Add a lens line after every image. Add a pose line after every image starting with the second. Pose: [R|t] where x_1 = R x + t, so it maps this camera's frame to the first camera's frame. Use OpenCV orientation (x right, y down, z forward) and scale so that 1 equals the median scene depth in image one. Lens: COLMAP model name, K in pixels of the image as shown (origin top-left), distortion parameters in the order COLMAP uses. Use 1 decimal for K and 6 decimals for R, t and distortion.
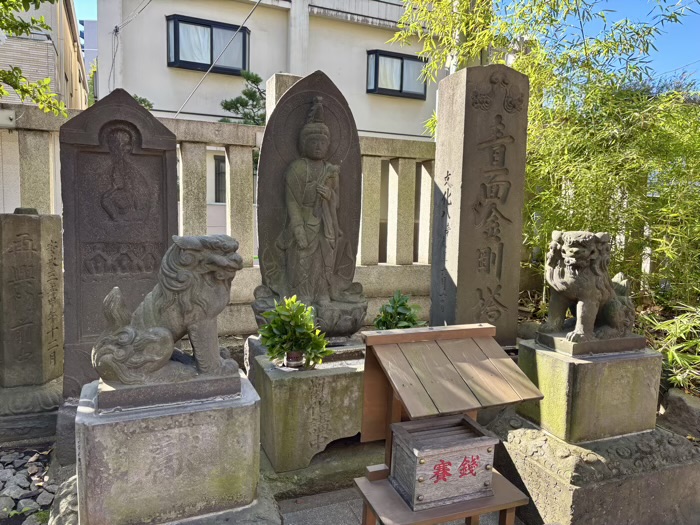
lens RADIAL K [[535.2, 0, 352.9], [0, 535.2, 261.6], [0, 0, 1]] dist [0.068649, -0.070637]
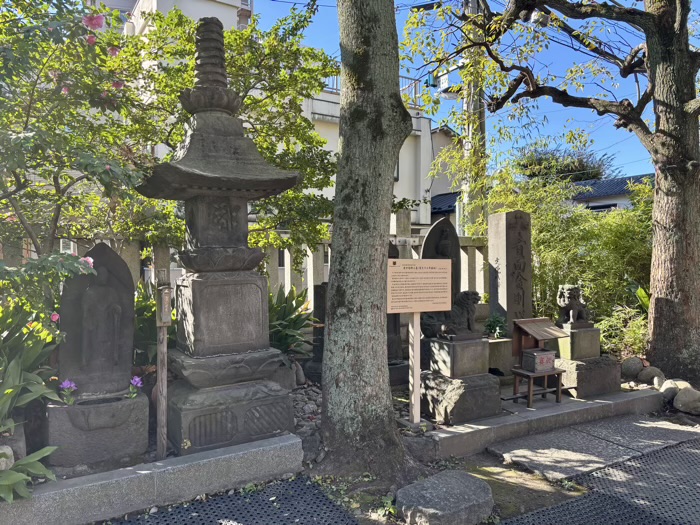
lens RADIAL K [[535.2, 0, 352.9], [0, 535.2, 261.6], [0, 0, 1]] dist [0.068649, -0.070637]
pose [[0.991177, -0.029380, 0.129249, -1.034307], [0.041709, 0.994722, -0.093743, 0.038093], [-0.125812, 0.098307, 0.987171, -1.611171]]
